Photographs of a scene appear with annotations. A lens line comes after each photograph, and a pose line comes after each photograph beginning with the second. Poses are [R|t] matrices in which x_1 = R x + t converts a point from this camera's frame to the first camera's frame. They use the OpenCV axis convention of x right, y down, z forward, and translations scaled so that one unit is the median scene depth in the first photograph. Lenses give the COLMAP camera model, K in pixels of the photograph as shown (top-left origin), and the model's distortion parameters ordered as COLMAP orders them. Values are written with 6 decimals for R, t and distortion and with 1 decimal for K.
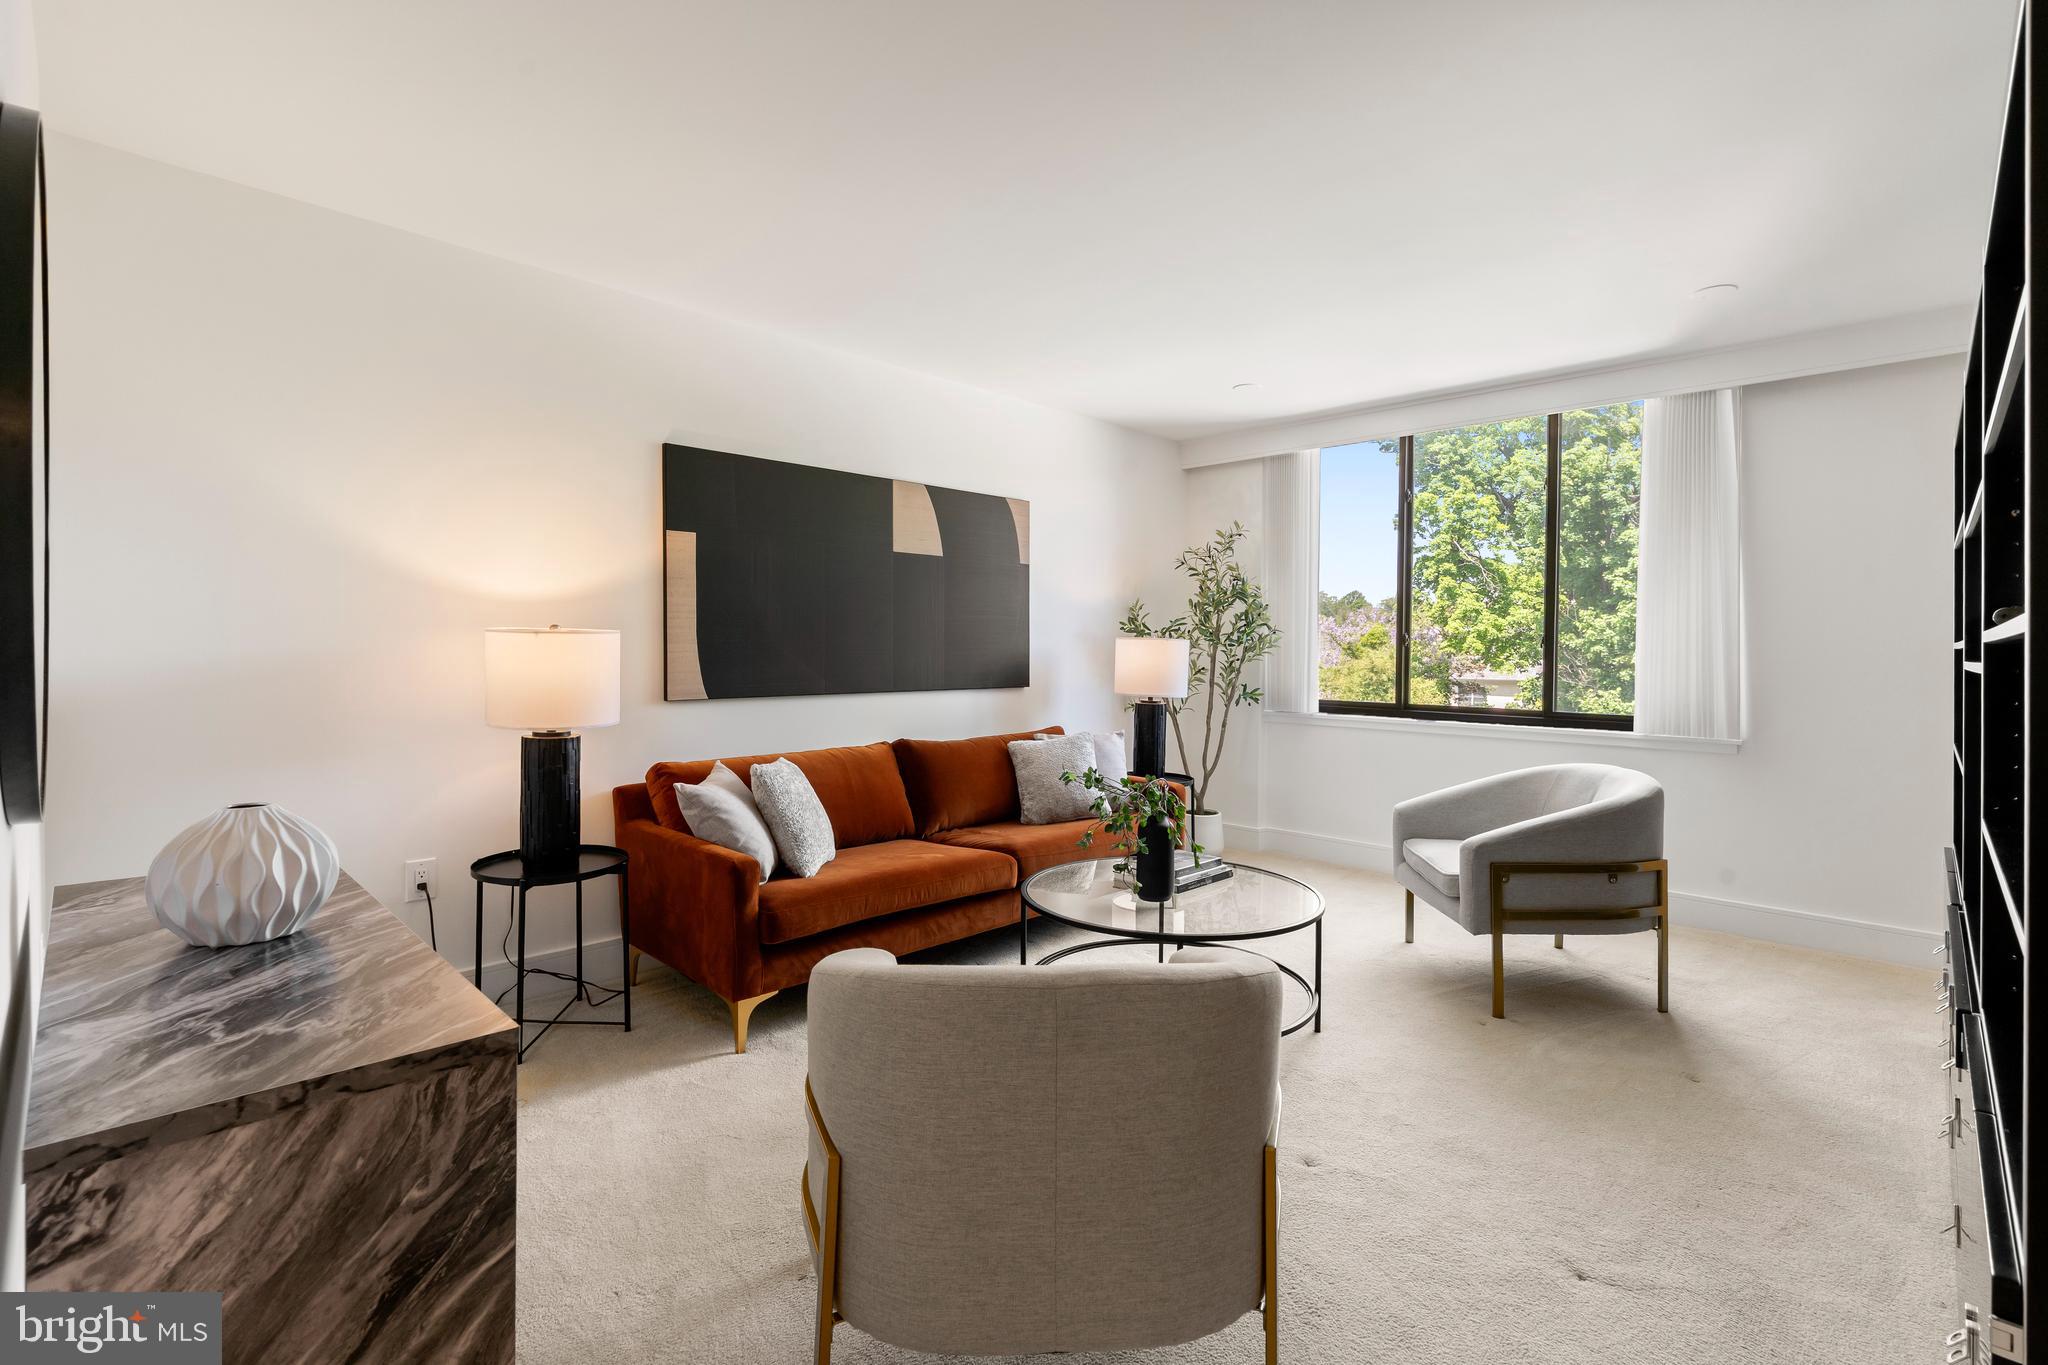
lens RADIAL K [[959.4, 0, 1014.6], [0, 959.4, 647.7], [0, 0, 1]] dist [-0.003363, -0.000031]
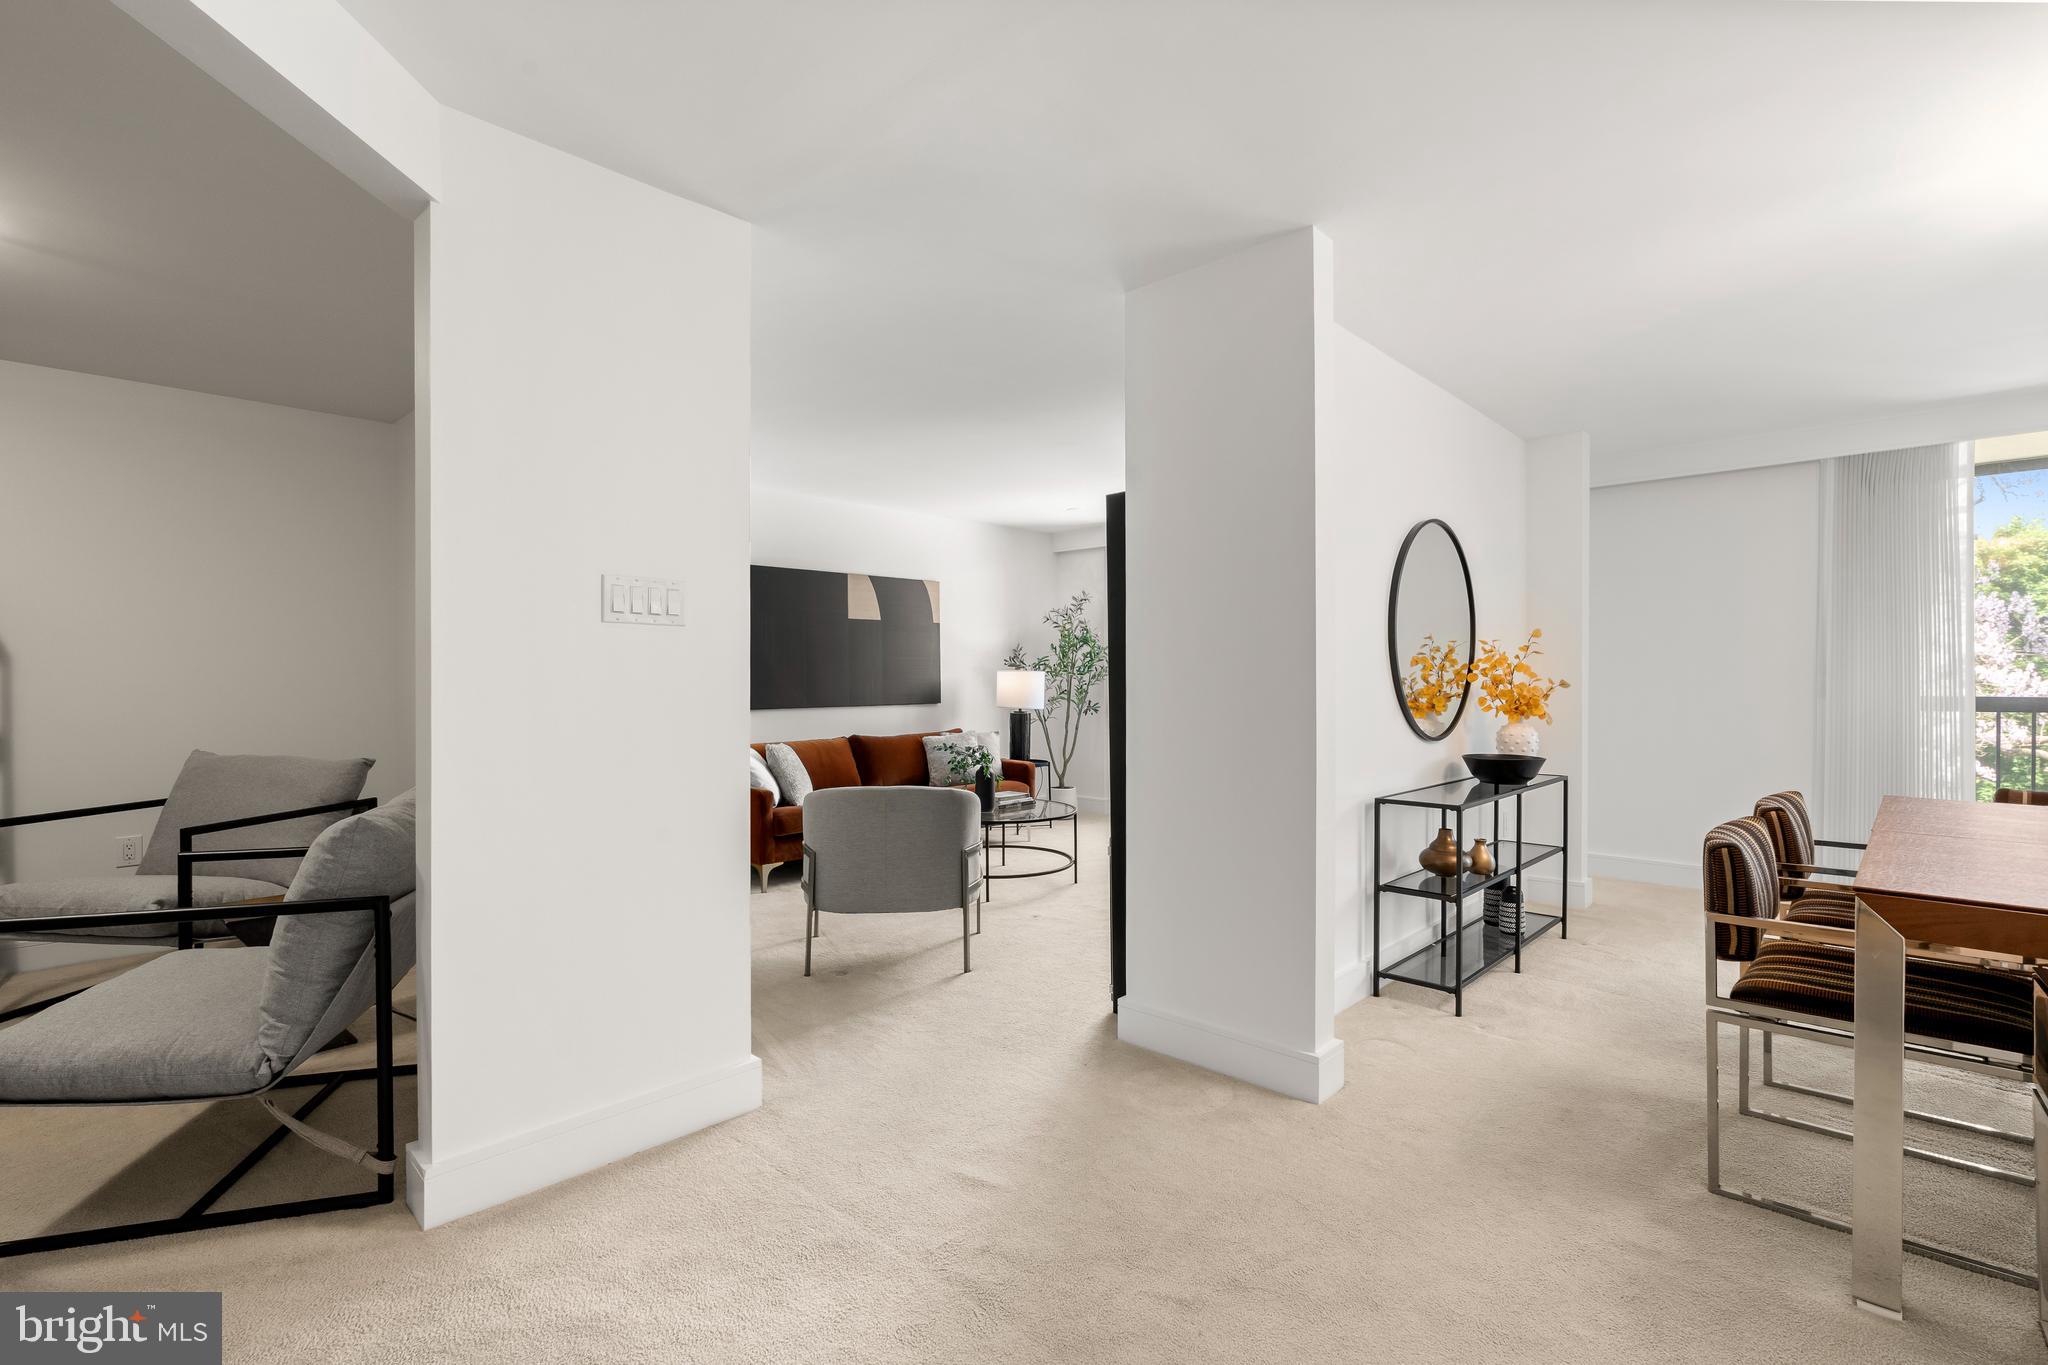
lens RADIAL K [[959.4, 0, 1020.9], [0, 959.4, 678.6], [0, 0, 1]] dist [-0.003363, -0.000031]
pose [[0.999606, -0.013503, 0.024600, 0.108902], [0.013464, 0.999908, 0.001723, 0.000553], [-0.024621, -0.001391, 0.999696, -0.547167]]
